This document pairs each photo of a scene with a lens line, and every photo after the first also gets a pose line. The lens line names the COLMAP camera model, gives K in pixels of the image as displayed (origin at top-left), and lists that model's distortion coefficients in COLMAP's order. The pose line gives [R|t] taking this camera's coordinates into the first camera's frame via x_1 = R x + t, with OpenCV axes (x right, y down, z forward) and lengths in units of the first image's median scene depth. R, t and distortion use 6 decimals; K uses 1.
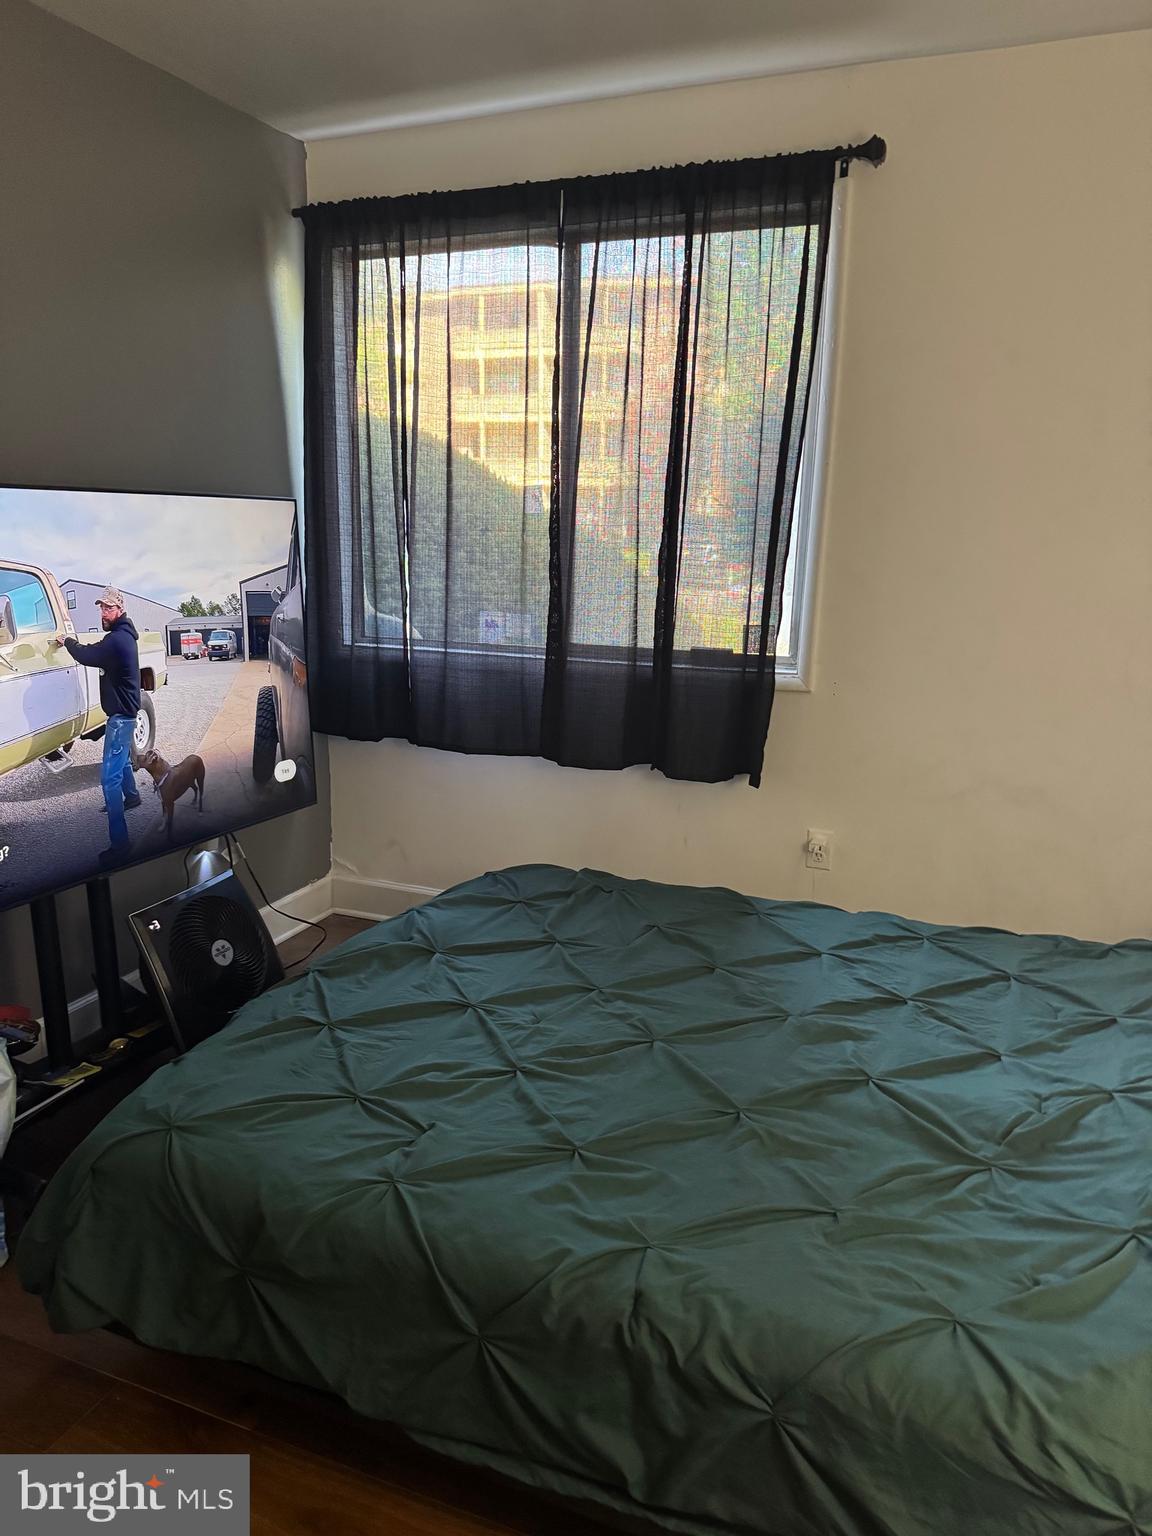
lens RADIAL K [[1077.1, 0, 578.0], [0, 1077.1, 773.4], [0, 0, 1]] dist [0.080145, -0.113937]
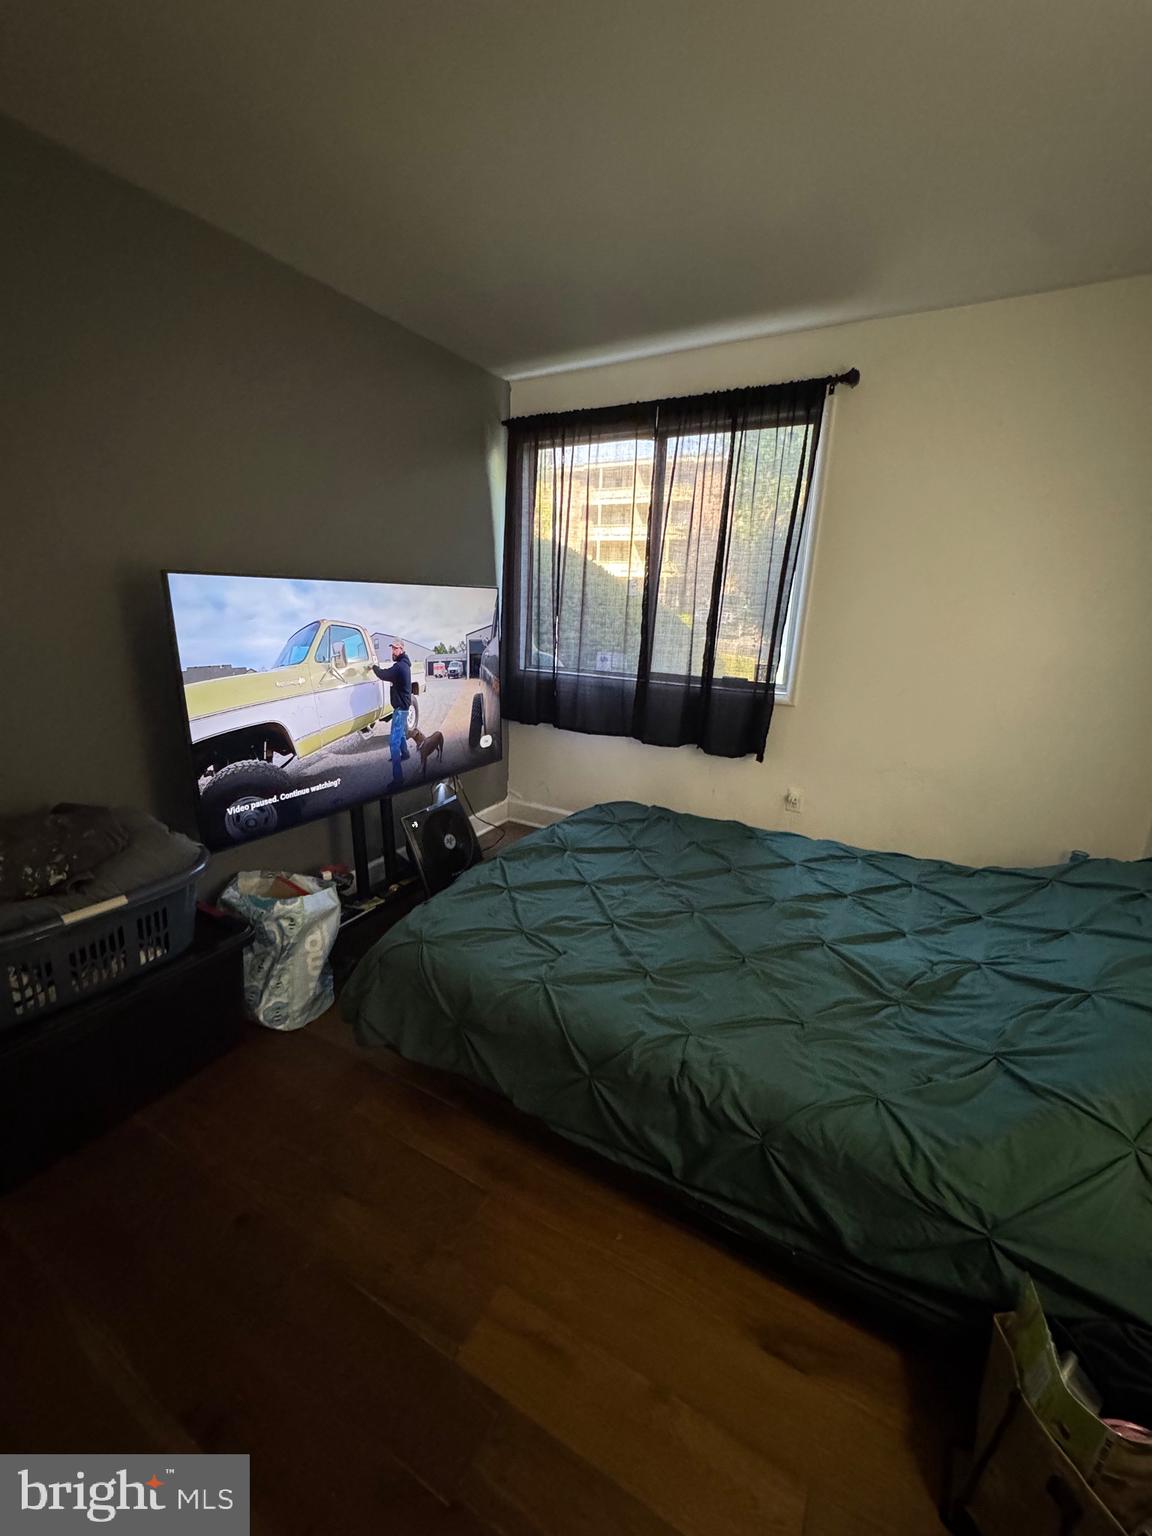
lens RADIAL K [[613.5, 0, 570.9], [0, 613.5, 762.6], [0, 0, 1]] dist [-0.004430, 0.001118]
pose [[0.992181, 0.045042, -0.116400, -0.018274], [-0.040919, 0.998456, 0.037565, -0.012994], [0.117913, -0.032508, 0.992492, 0.024371]]
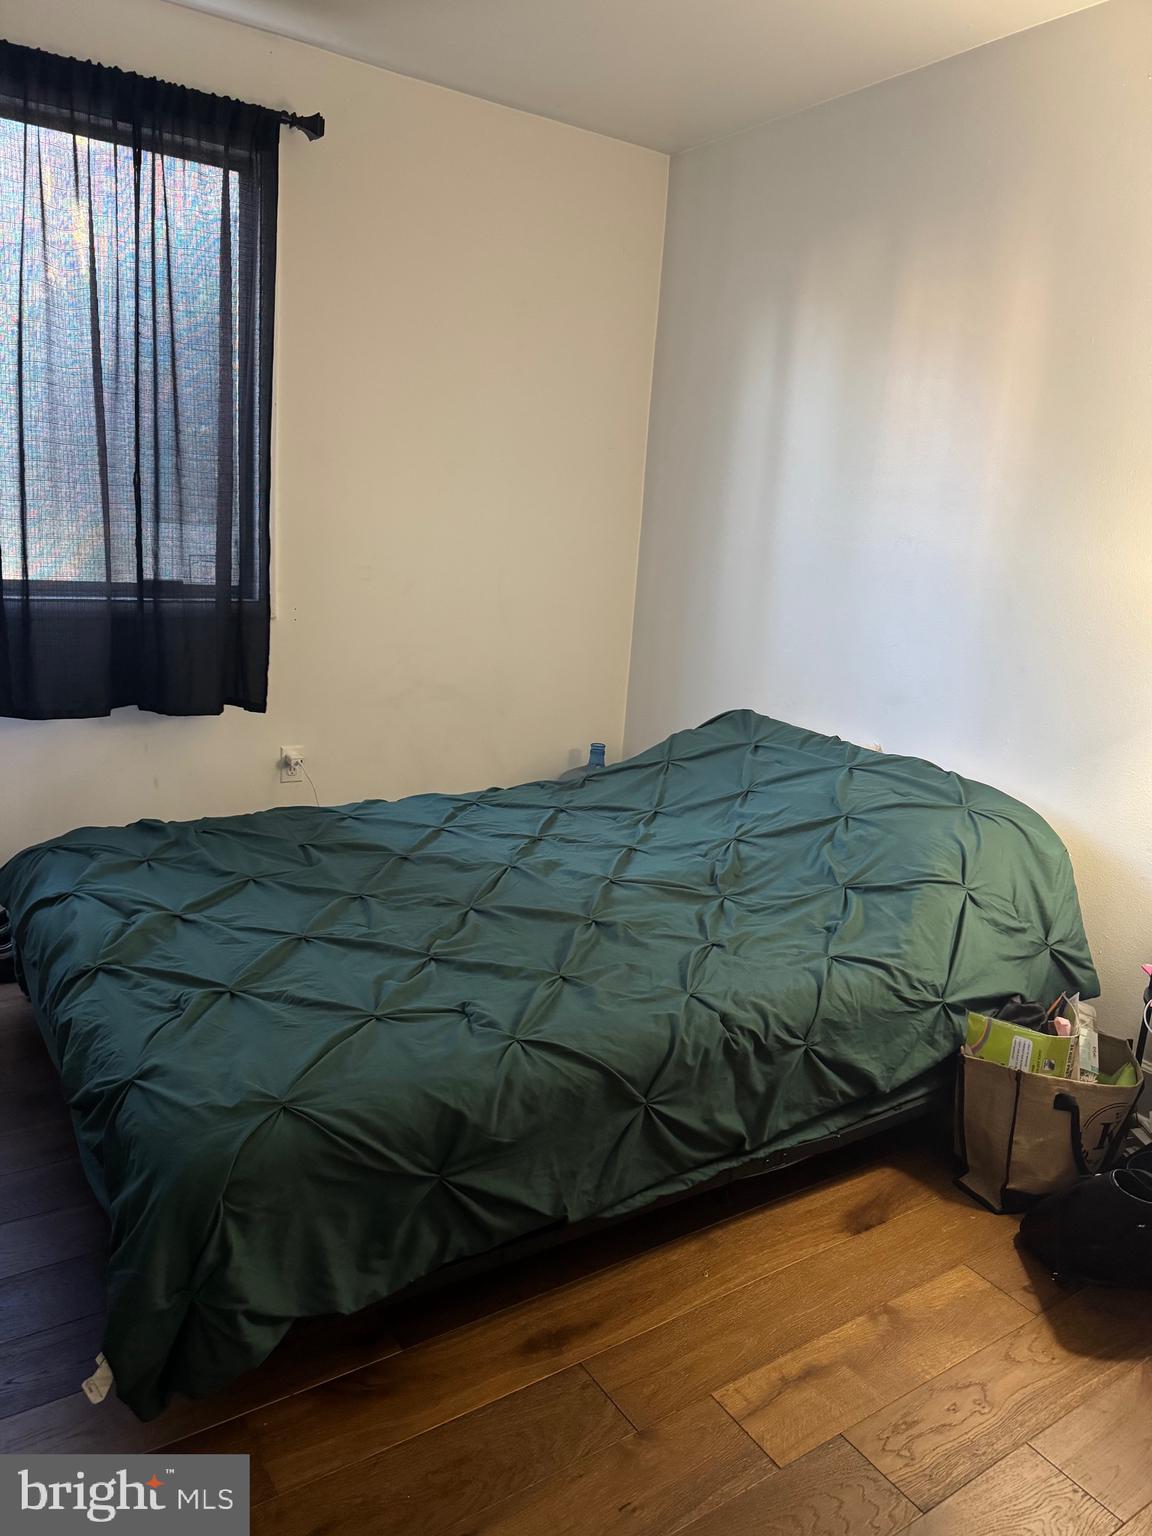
lens RADIAL K [[1077.1, 0, 564.0], [0, 1077.1, 768.8], [0, 0, 1]] dist [0.080145, -0.113937]
pose [[0.568197, -0.169186, 0.805313, -0.726141], [0.127709, 0.984909, 0.116811, -0.025212], [-0.812922, 0.036475, 0.581229, 0.204542]]
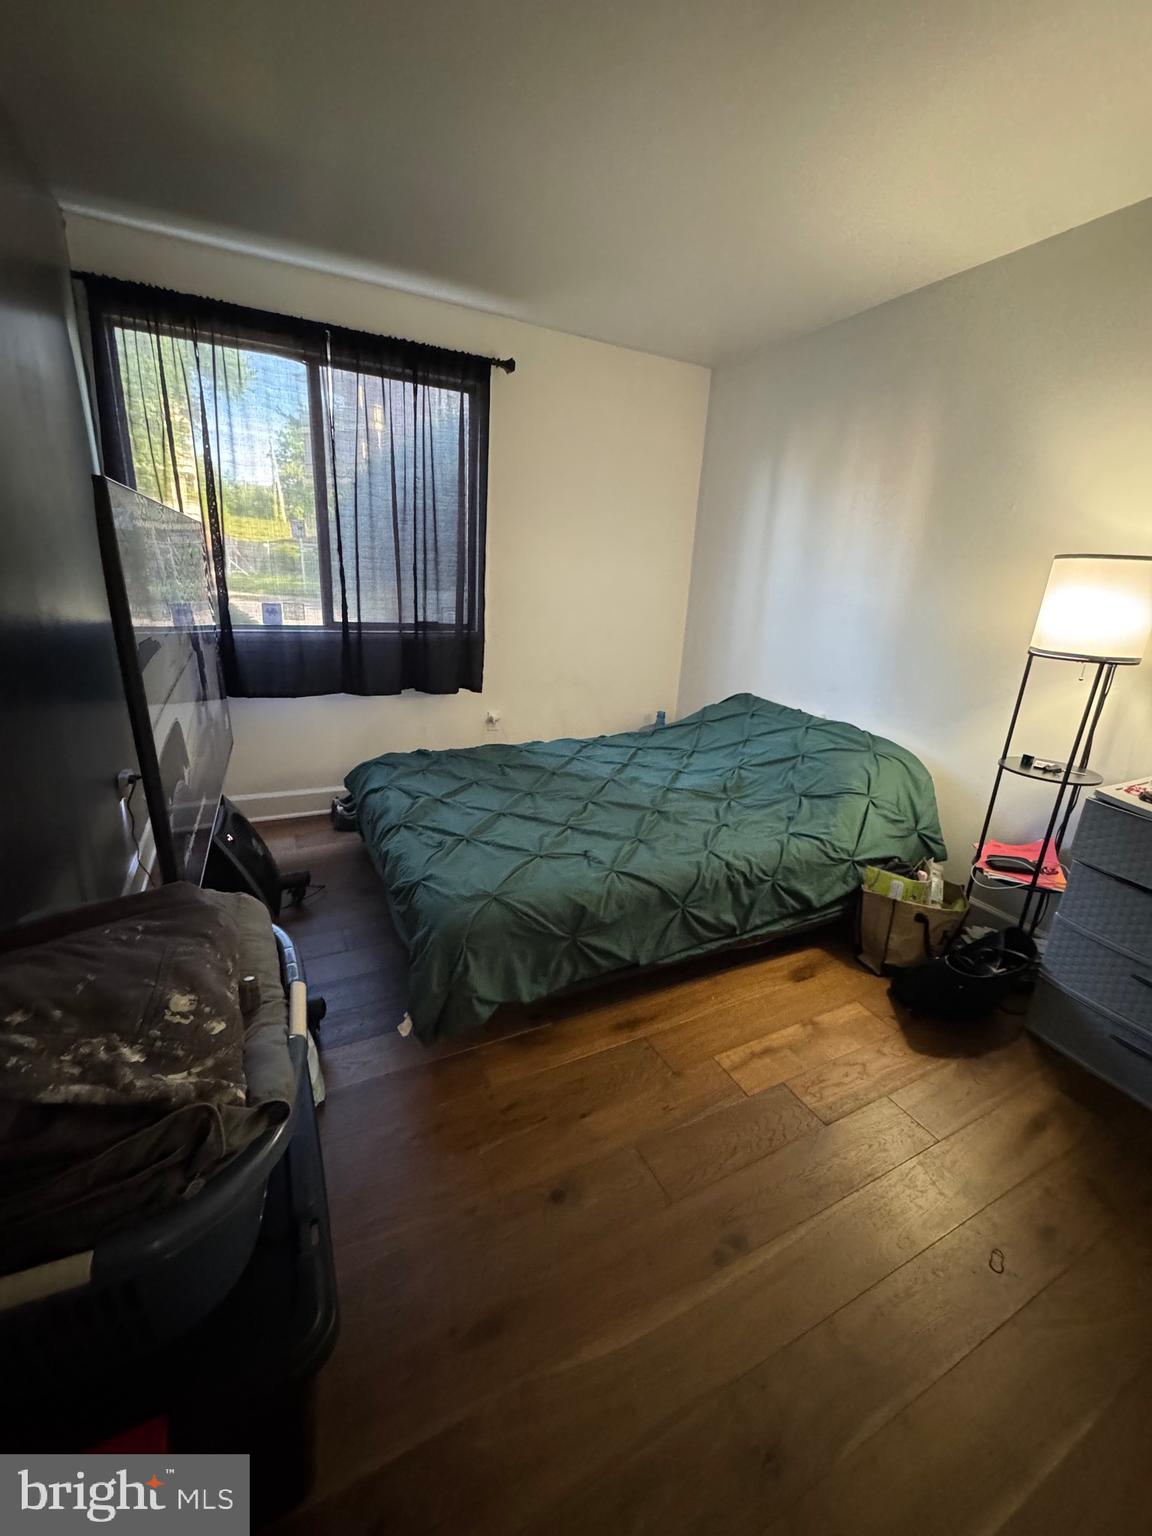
lens RADIAL K [[613.5, 0, 571.0], [0, 613.5, 764.9], [0, 0, 1]] dist [-0.004430, 0.001118]
pose [[0.658101, -0.208730, 0.723419, -0.760662], [0.126087, 0.977789, 0.167421, -0.032630], [-0.742297, -0.018966, 0.669802, 0.181935]]
